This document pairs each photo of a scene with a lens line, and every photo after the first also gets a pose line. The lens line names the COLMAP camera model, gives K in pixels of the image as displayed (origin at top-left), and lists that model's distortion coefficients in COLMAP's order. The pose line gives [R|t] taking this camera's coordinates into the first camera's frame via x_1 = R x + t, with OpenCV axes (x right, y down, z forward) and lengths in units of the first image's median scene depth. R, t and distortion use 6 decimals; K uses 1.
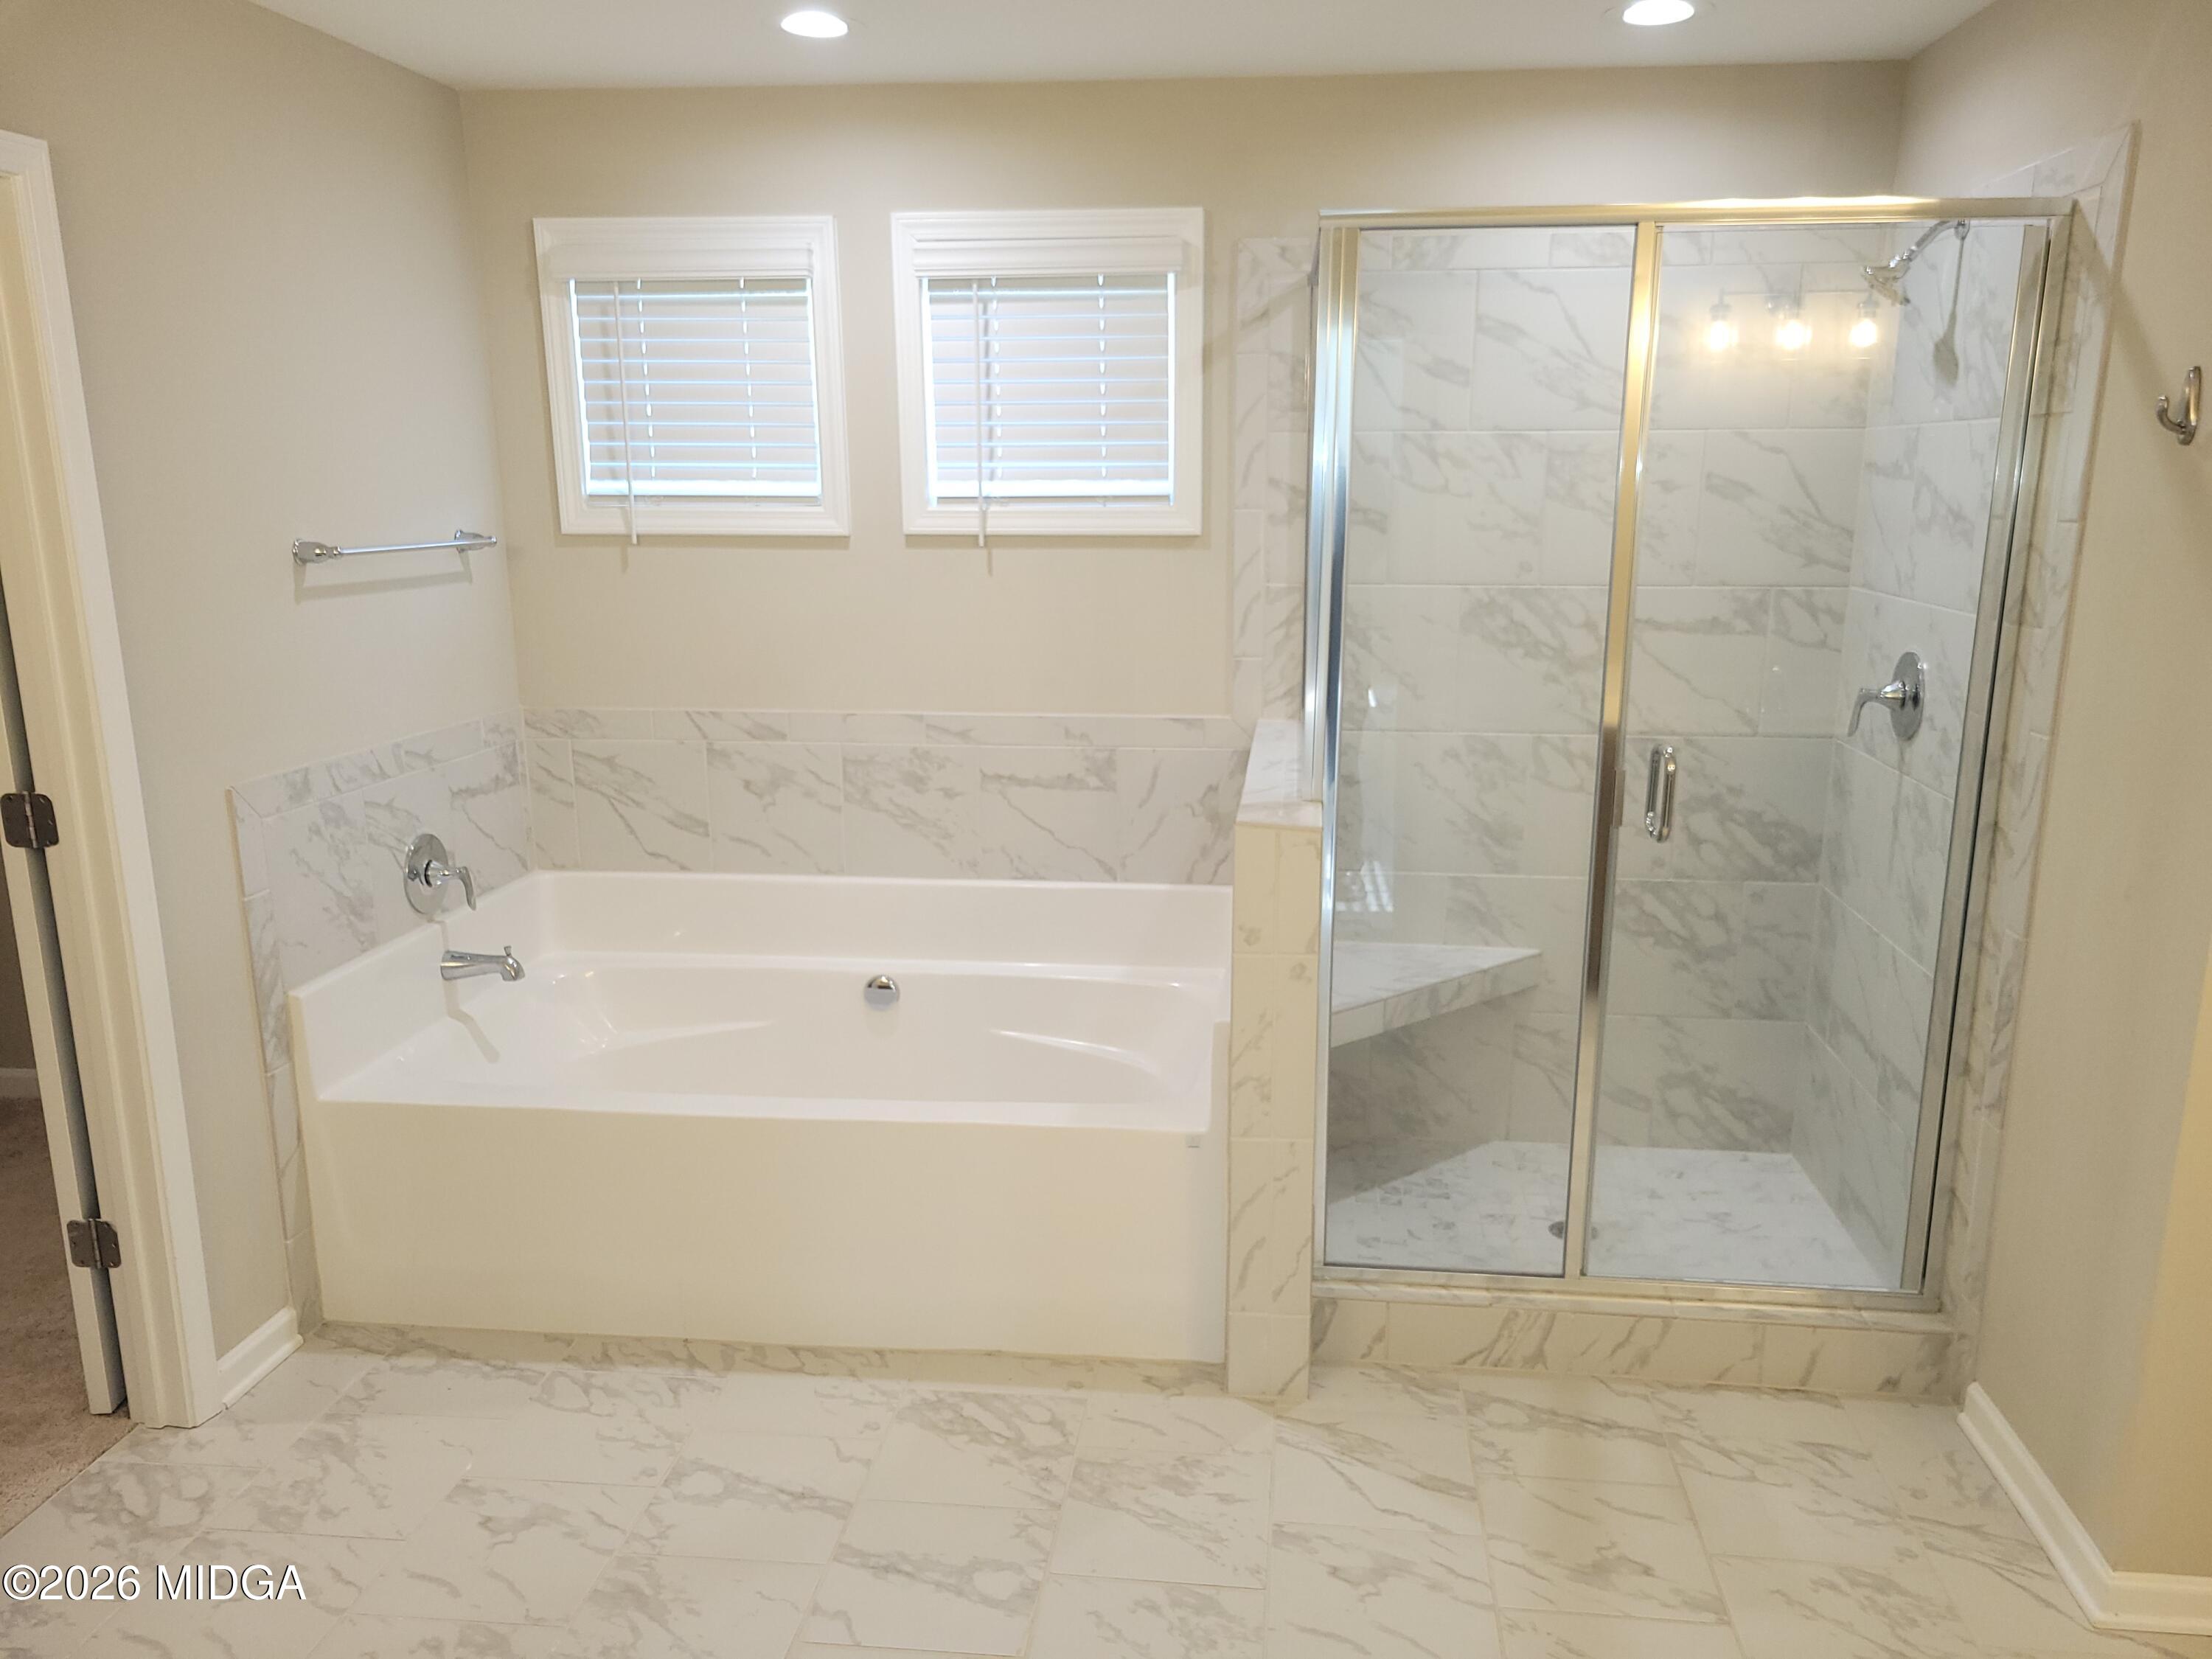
lens RADIAL K [[1656.1, 0, 1115.6], [0, 1656.1, 840.6], [0, 0, 1]] dist [0.062625, -0.041914]
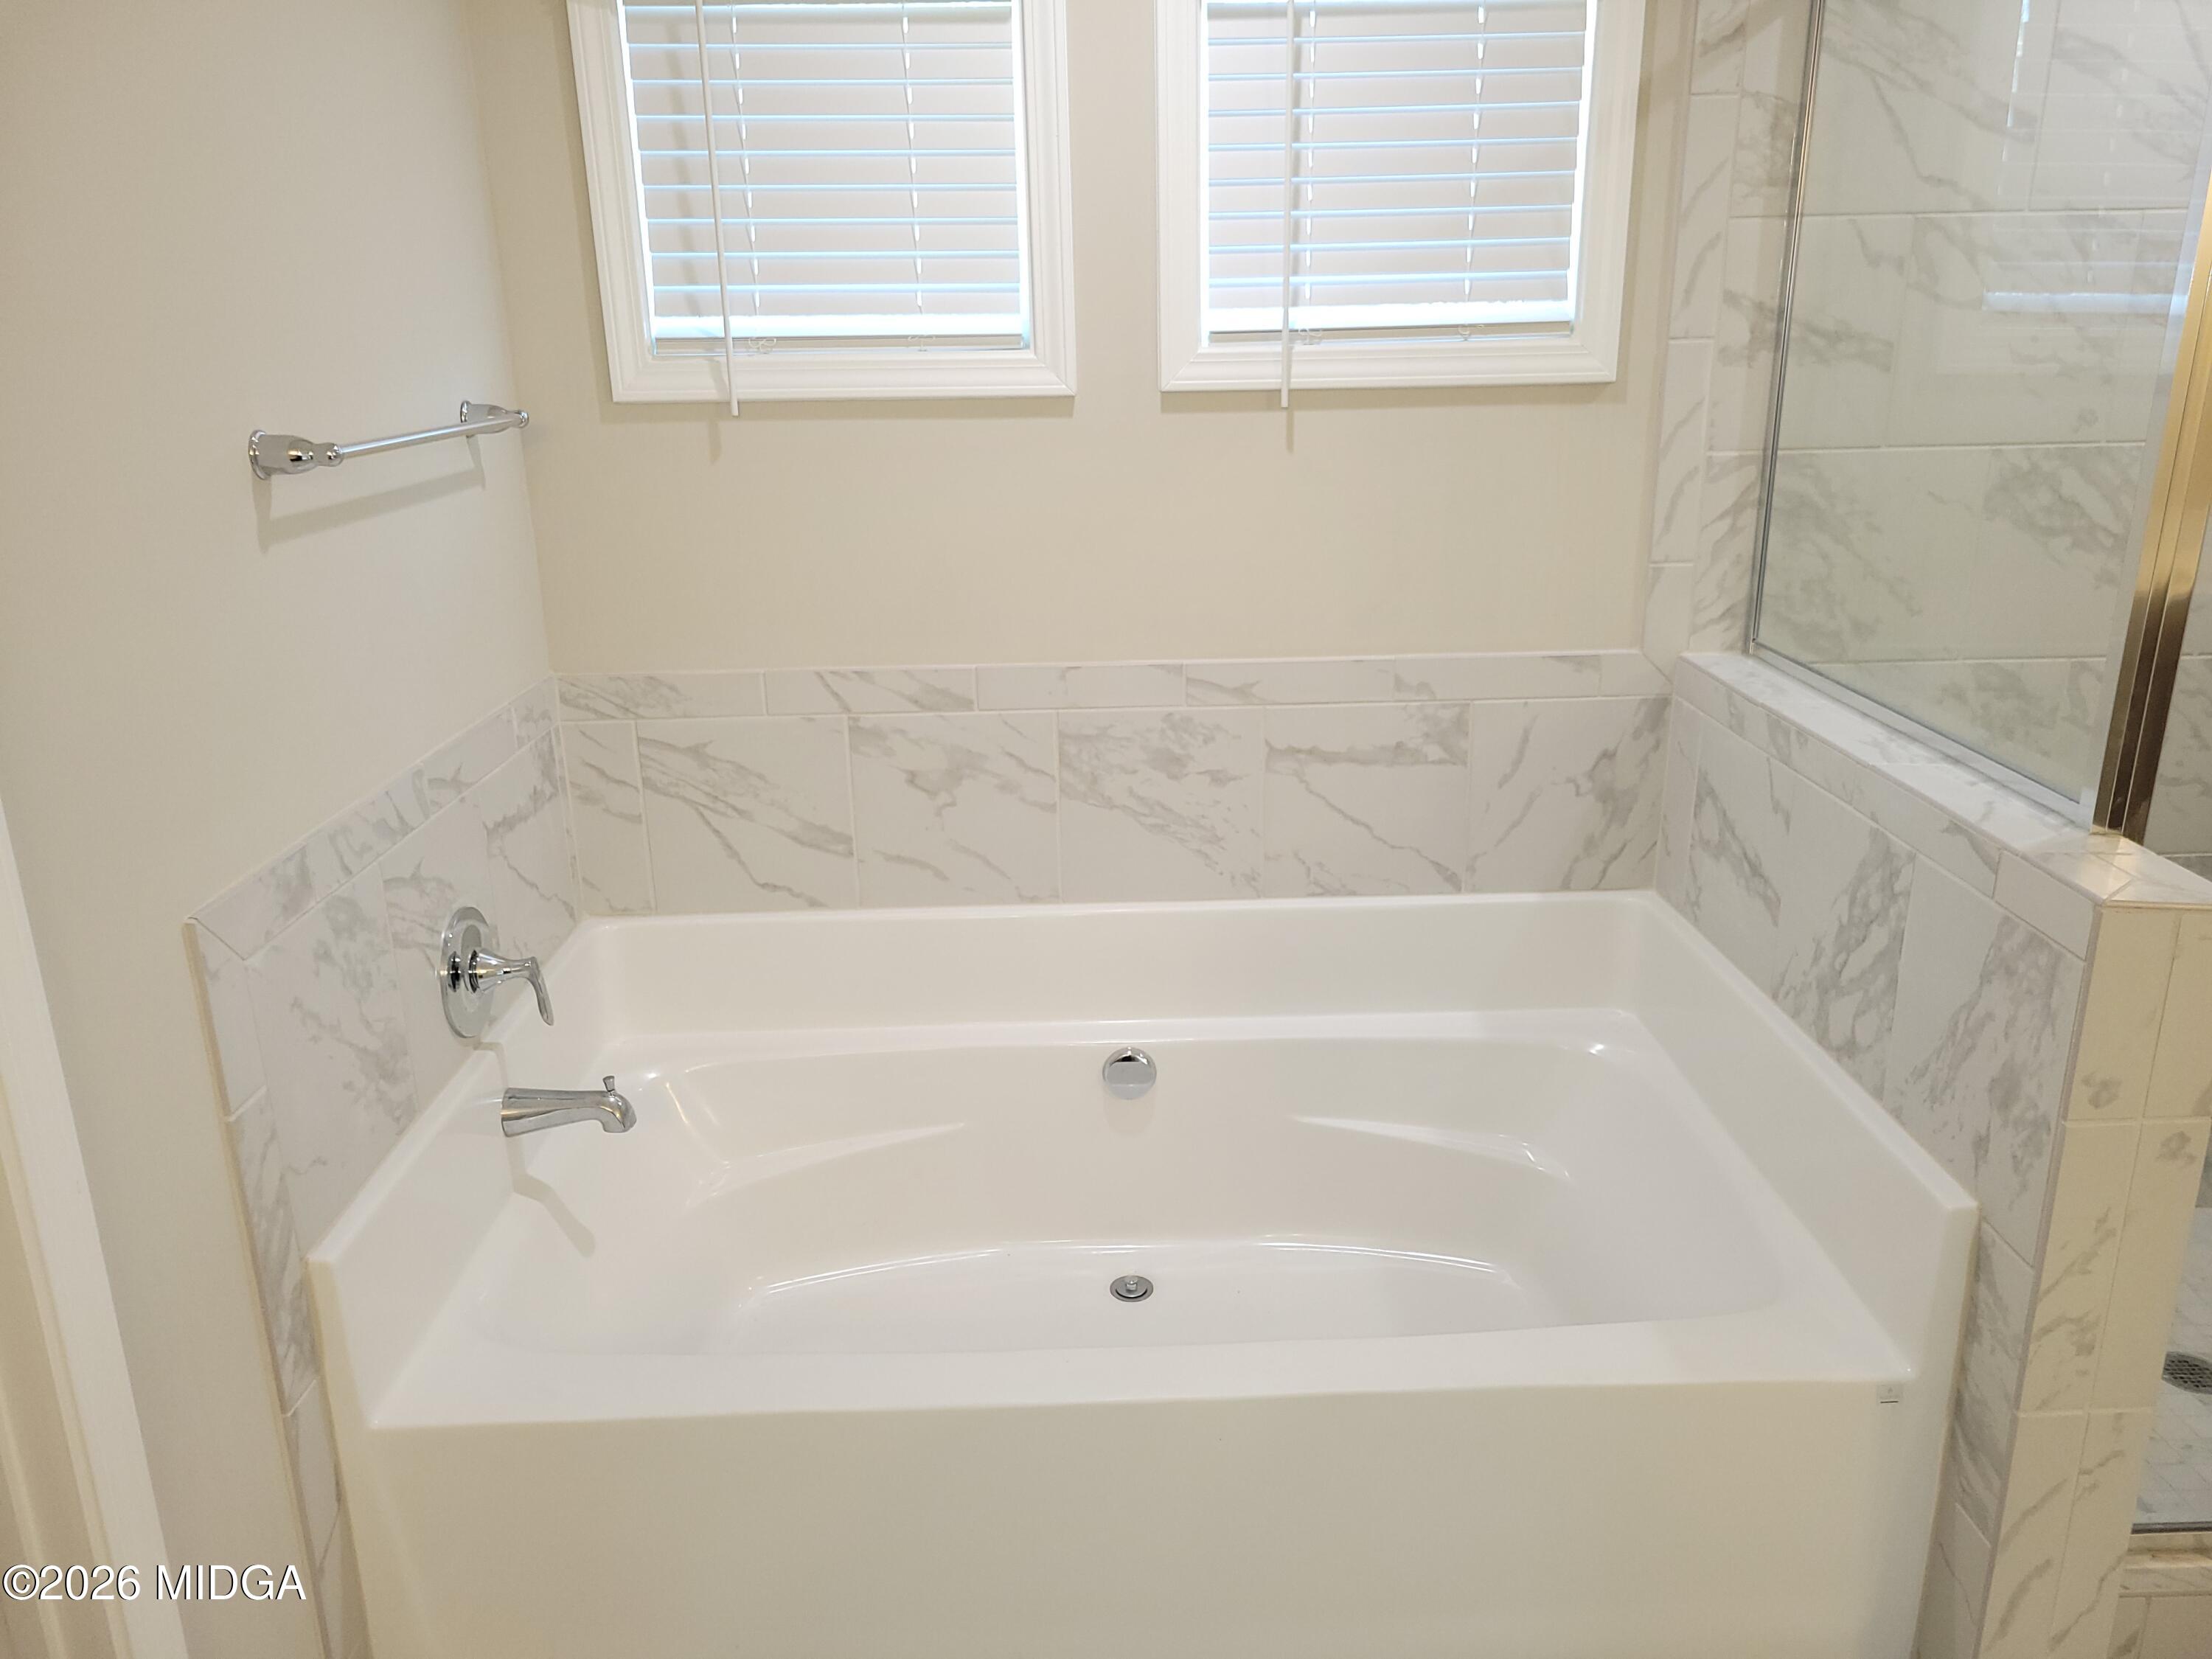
lens RADIAL K [[1656.1, 0, 1116.2], [0, 1656.1, 809.2], [0, 0, 1]] dist [0.062625, -0.041914]
pose [[0.990881, -0.052216, 0.124210, -0.236898], [0.042909, 0.996149, 0.076460, -0.072517], [-0.127724, -0.070433, 0.989306, 0.348431]]
